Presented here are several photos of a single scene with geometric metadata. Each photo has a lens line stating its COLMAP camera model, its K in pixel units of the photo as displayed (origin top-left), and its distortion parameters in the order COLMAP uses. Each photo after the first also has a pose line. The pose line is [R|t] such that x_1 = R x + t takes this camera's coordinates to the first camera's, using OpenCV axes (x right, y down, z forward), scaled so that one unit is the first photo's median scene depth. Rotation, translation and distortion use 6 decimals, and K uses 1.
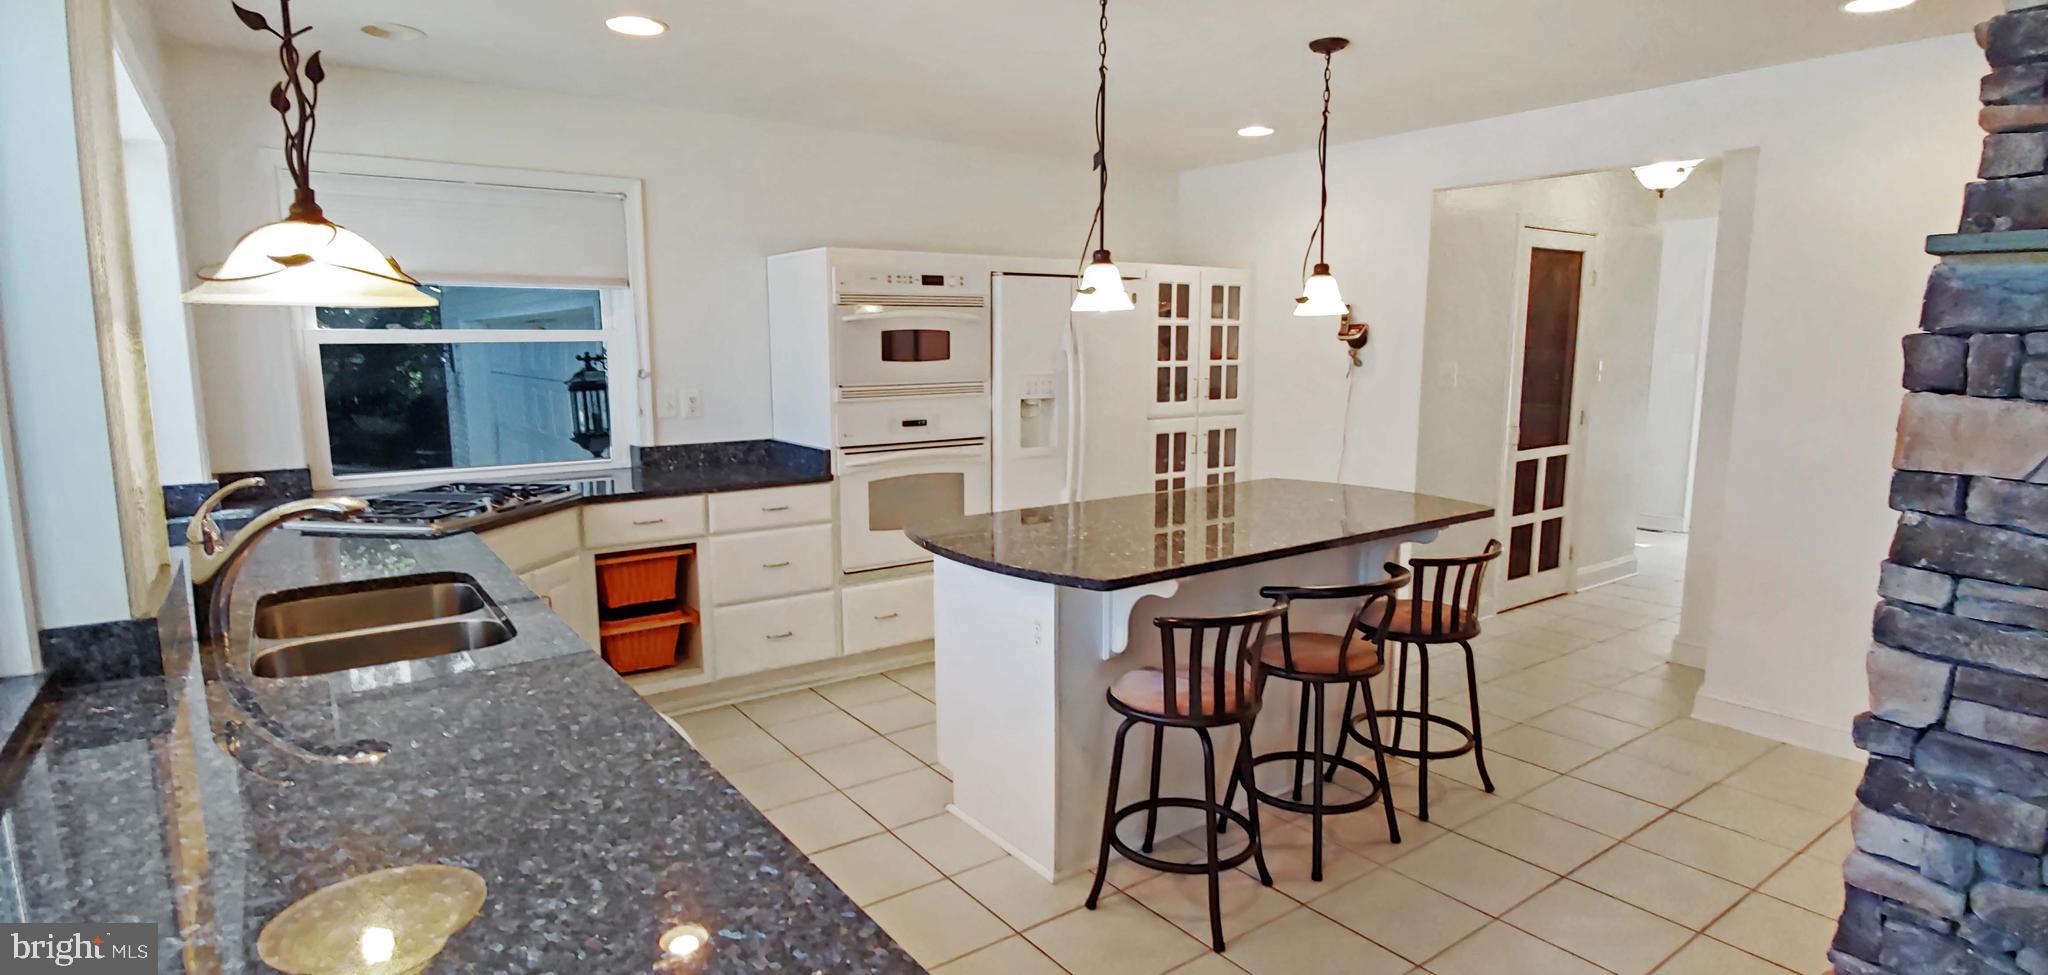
lens RADIAL K [[1024.3, 0, 1019.9], [0, 1024.3, 485.8], [0, 0, 1]] dist [-0.013530, 0.001951]
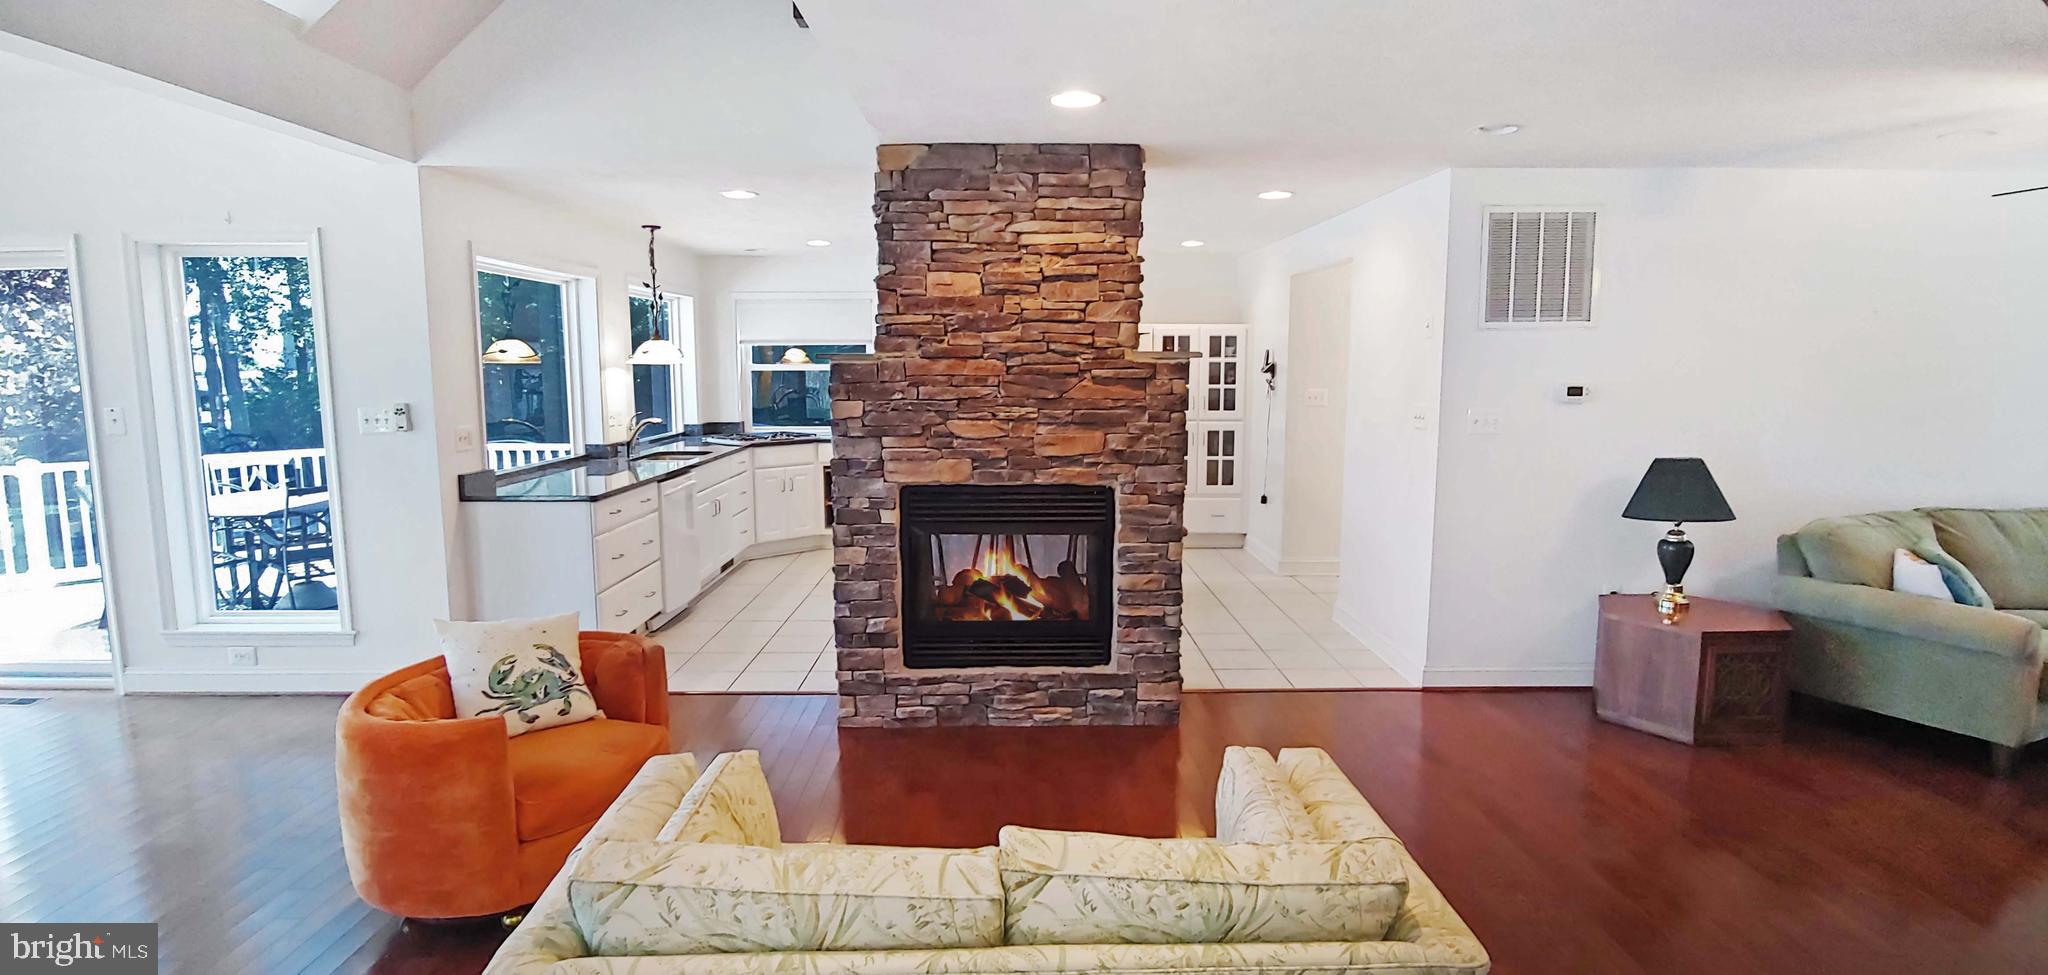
lens RADIAL K [[1024.3, 0, 1019.9], [0, 1024.3, 485.8], [0, 0, 1]] dist [-0.013530, 0.001951]
pose [[0.815103, 0.066661, -0.575468, 1.061332], [-0.081234, 0.996695, 0.000395, 0.063437], [0.573592, 0.046426, 0.817824, -0.511187]]
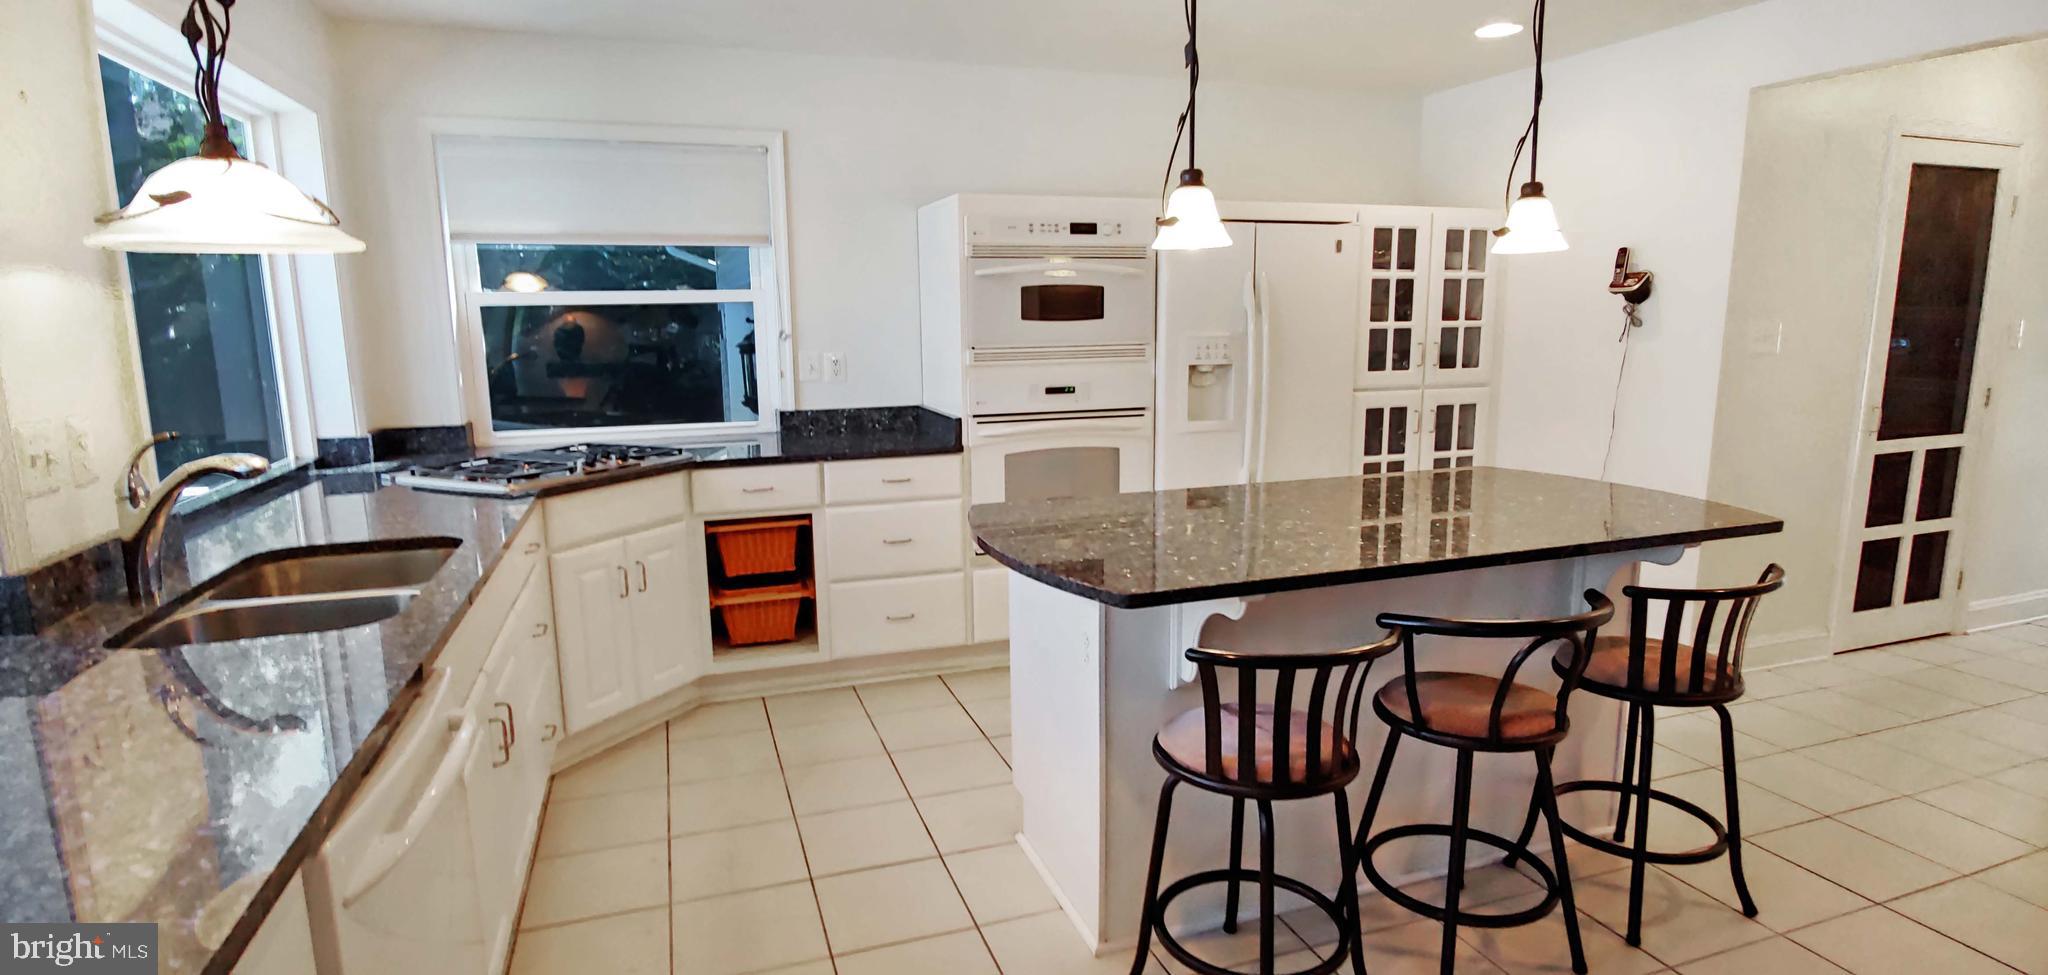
lens RADIAL K [[1024.3, 0, 1019.9], [0, 1024.3, 485.8], [0, 0, 1]] dist [-0.013530, 0.001951]
pose [[0.958645, 0.039979, -0.281782, 0.121212], [-0.032174, 0.998961, 0.032274, -0.006058], [0.282779, -0.021873, 0.958936, 0.134868]]
